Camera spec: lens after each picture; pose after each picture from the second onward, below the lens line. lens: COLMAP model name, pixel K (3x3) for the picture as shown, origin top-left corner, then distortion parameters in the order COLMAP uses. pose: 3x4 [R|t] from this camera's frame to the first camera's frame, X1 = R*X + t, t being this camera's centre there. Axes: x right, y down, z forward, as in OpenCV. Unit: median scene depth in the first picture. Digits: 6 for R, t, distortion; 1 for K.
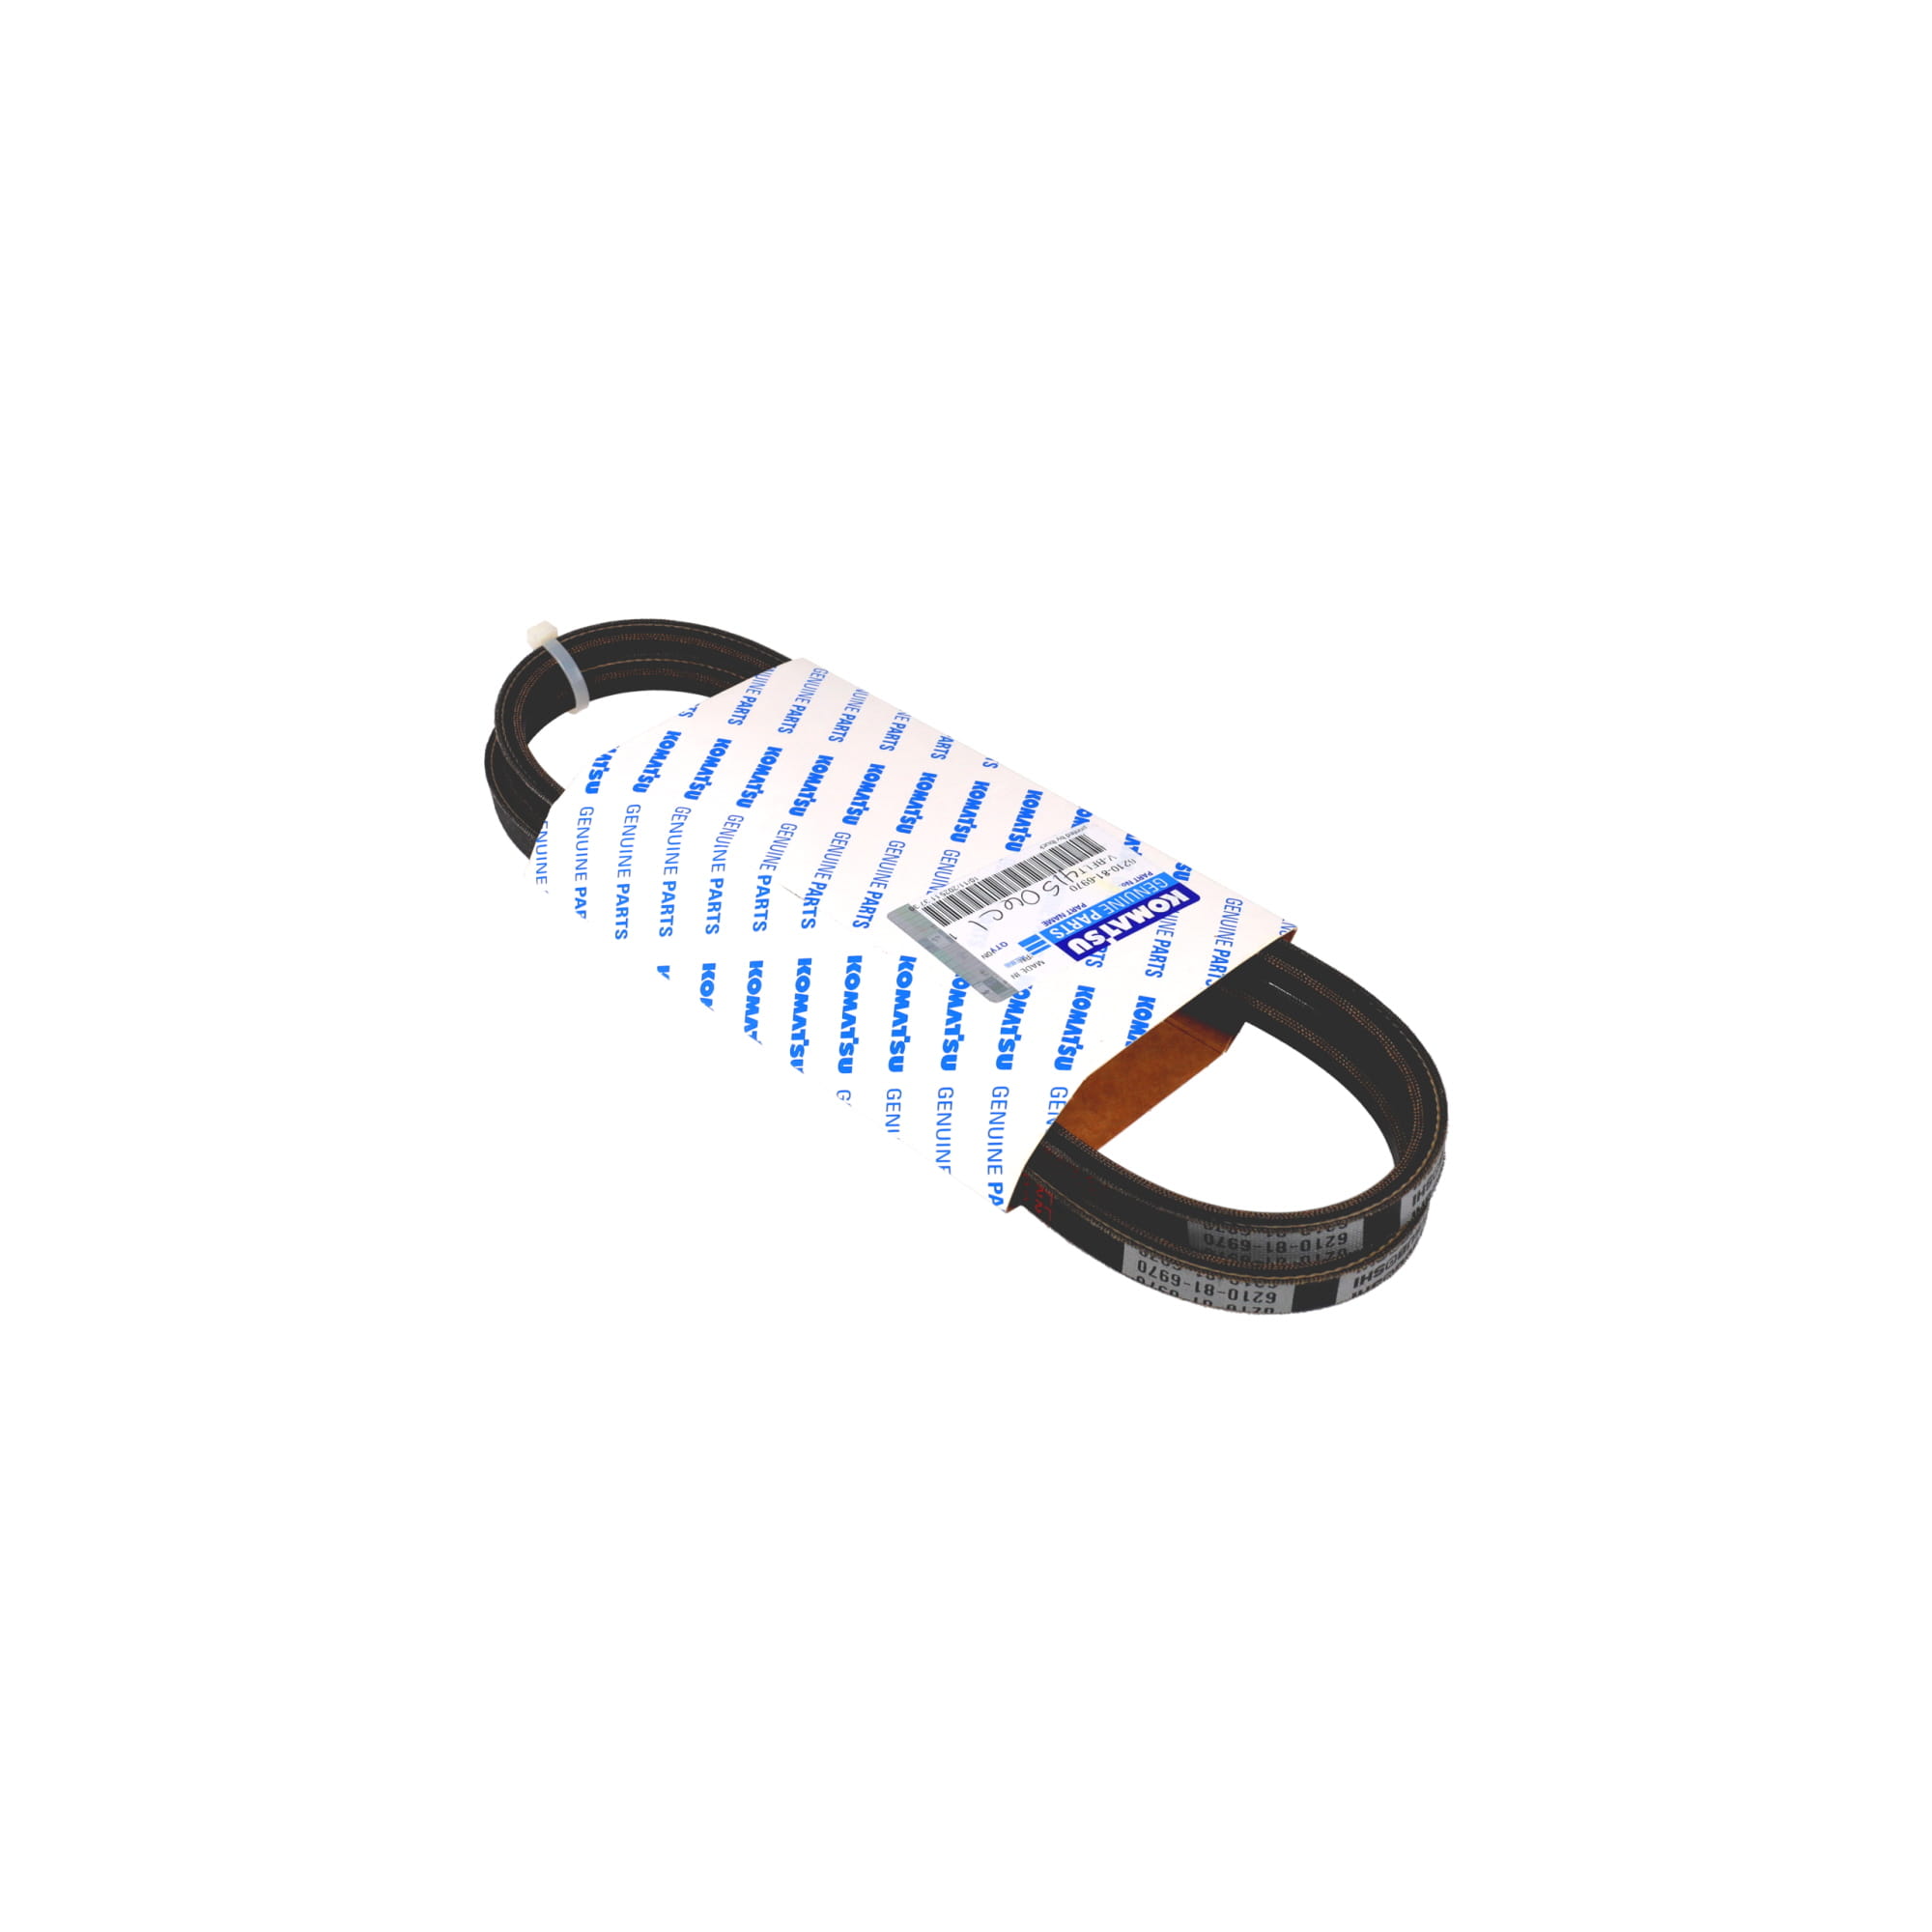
lens RADIAL K [[2080.5, 0, 908.9], [0, 2080.5, 943.8], [0, 0, 1]] dist [0.007445, 0.000000]
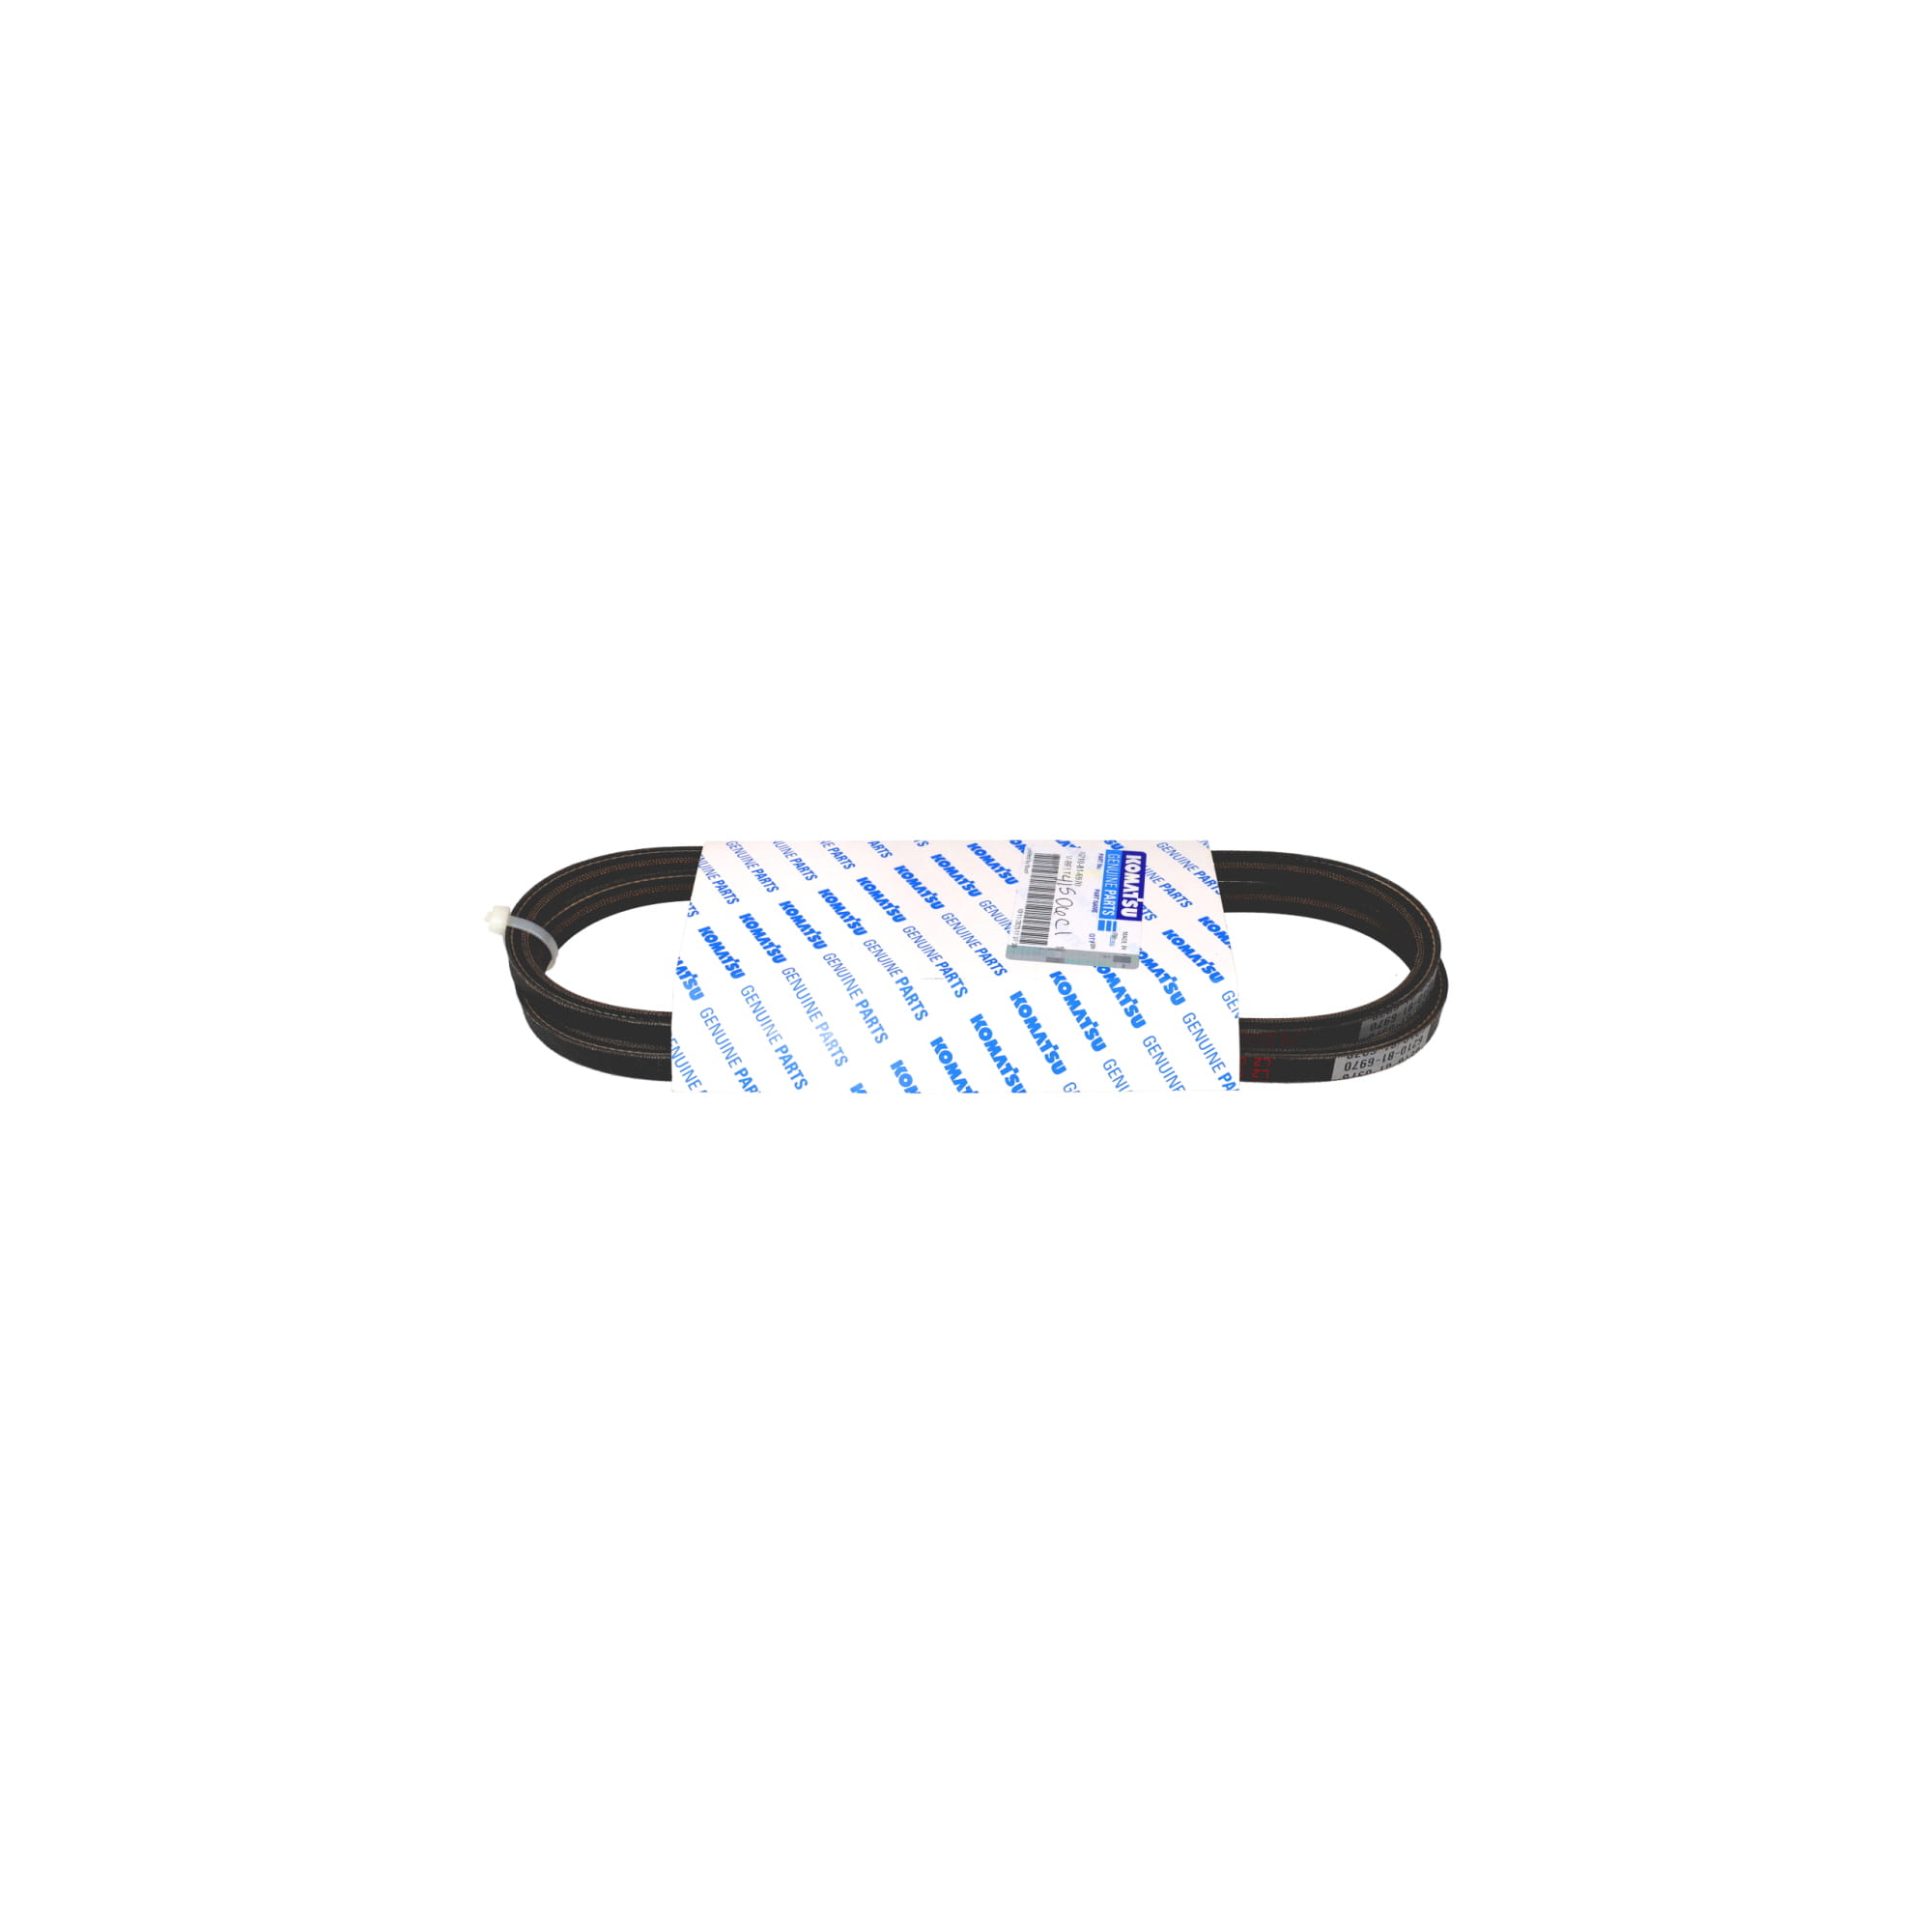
lens RADIAL K [[1648.5, 0, 953.9], [0, 1648.5, 965.9], [0, 0, 1]] dist [-0.013164, -0.001904]
pose [[0.713988, -0.439555, 0.544989, -0.597519], [0.447950, 0.885002, 0.126932, -0.154867], [-0.538110, 0.153499, 0.828780, 0.162901]]
